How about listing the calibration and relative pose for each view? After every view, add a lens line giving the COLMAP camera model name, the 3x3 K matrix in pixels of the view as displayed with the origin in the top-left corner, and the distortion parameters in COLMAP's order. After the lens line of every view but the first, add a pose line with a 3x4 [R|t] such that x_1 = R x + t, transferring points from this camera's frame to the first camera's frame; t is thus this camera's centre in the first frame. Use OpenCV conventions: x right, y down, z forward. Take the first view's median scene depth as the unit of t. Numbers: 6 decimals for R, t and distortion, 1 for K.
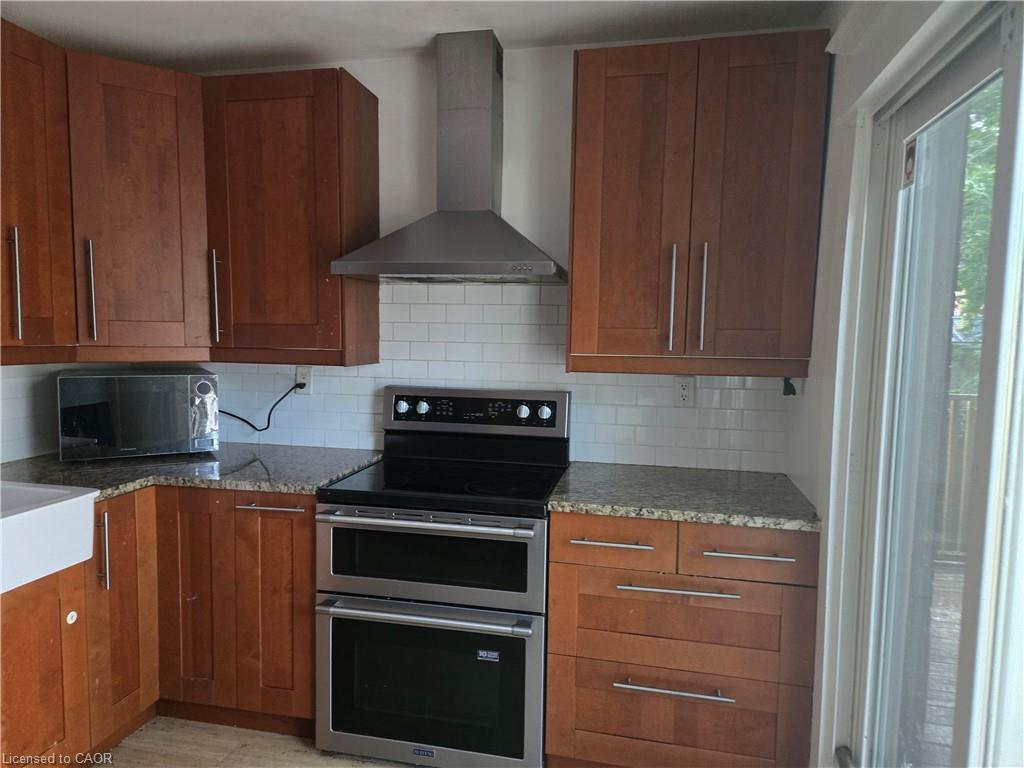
lens RADIAL K [[672.1, 0, 512.0], [0, 672.1, 384.0], [0, 0, 1]] dist [0.104660, -0.080879]
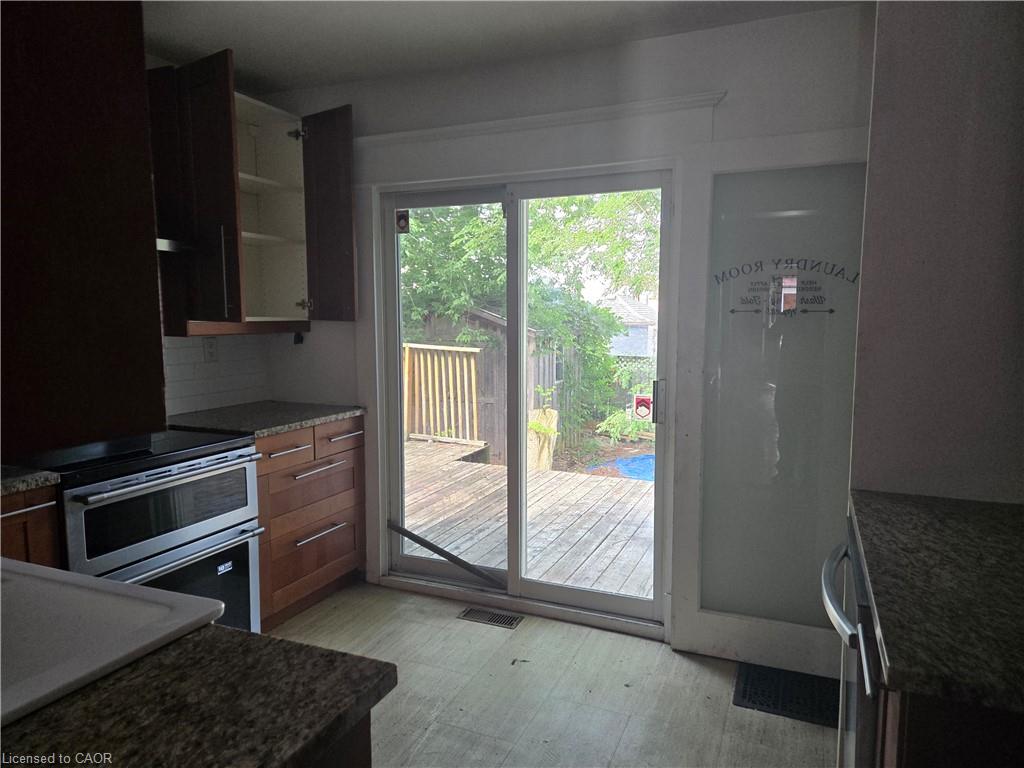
lens RADIAL K [[672.1, 0, 512.0], [0, 672.1, 384.0], [0, 0, 1]] dist [0.104660, -0.080879]
pose [[0.196301, -0.116232, 0.973630, -1.097945], [0.081714, 0.991435, 0.101882, -0.012347], [-0.977133, 0.059560, 0.204117, 0.225001]]
